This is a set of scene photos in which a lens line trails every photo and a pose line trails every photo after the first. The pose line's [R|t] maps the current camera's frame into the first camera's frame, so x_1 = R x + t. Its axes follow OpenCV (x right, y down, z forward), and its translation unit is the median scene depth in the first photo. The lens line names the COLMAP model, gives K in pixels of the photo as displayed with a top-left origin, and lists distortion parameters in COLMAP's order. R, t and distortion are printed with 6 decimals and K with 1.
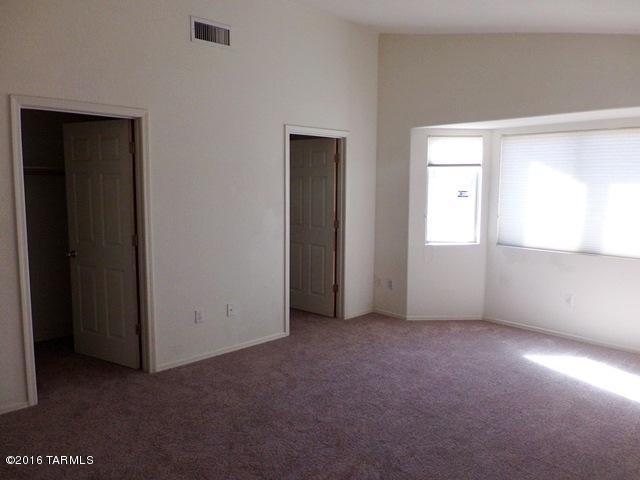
lens RADIAL K [[501.6, 0, 320.0], [0, 501.6, 240.0], [0, 0, 1]] dist [-0.046343, 0.009123]
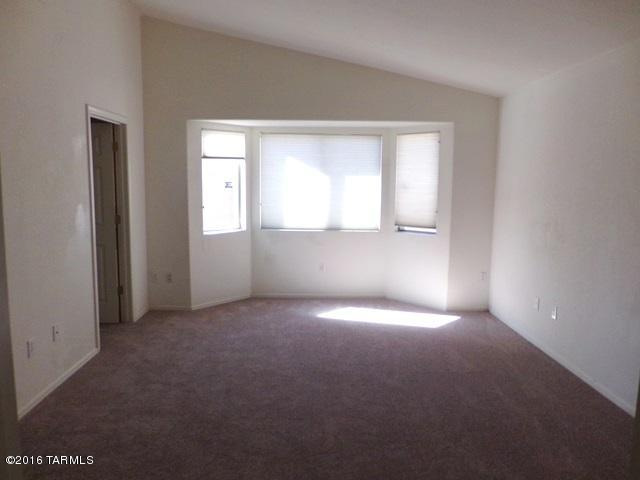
lens RADIAL K [[501.6, 0, 320.0], [0, 501.6, 240.0], [0, 0, 1]] dist [-0.046343, 0.009123]
pose [[0.659238, -0.088699, 0.746684, -0.417223], [0.077477, 0.995746, 0.049881, -0.012158], [-0.747932, 0.024968, 0.663306, 0.139249]]
